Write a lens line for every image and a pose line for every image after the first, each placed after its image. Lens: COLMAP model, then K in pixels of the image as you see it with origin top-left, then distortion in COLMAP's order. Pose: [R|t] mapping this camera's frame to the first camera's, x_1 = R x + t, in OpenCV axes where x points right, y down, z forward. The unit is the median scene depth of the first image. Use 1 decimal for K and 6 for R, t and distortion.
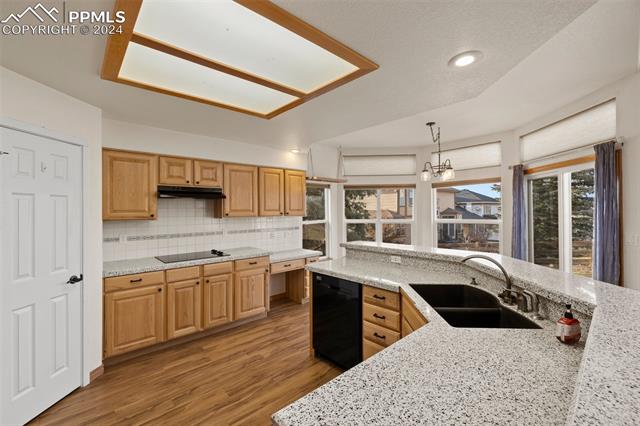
lens RADIAL K [[272.7, 0, 315.8], [0, 272.7, 206.6], [0, 0, 1]] dist [-0.000409, 0.000058]
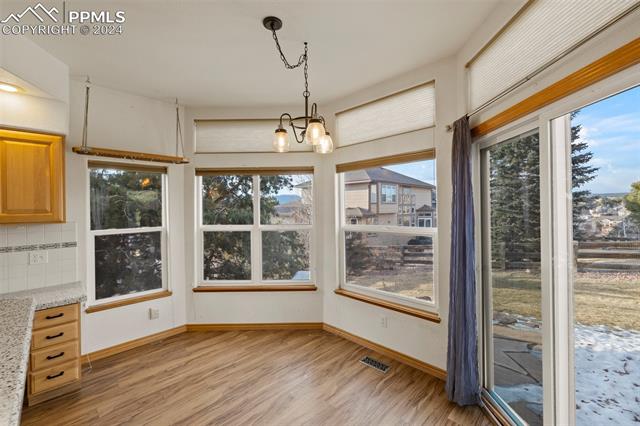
lens RADIAL K [[272.7, 0, 315.8], [0, 272.7, 206.6], [0, 0, 1]] dist [-0.000409, 0.000058]
pose [[0.998780, -0.005205, 0.049116, 0.548093], [0.004752, 0.999945, 0.009337, 0.001162], [-0.049162, -0.009092, 0.998749, 0.623500]]
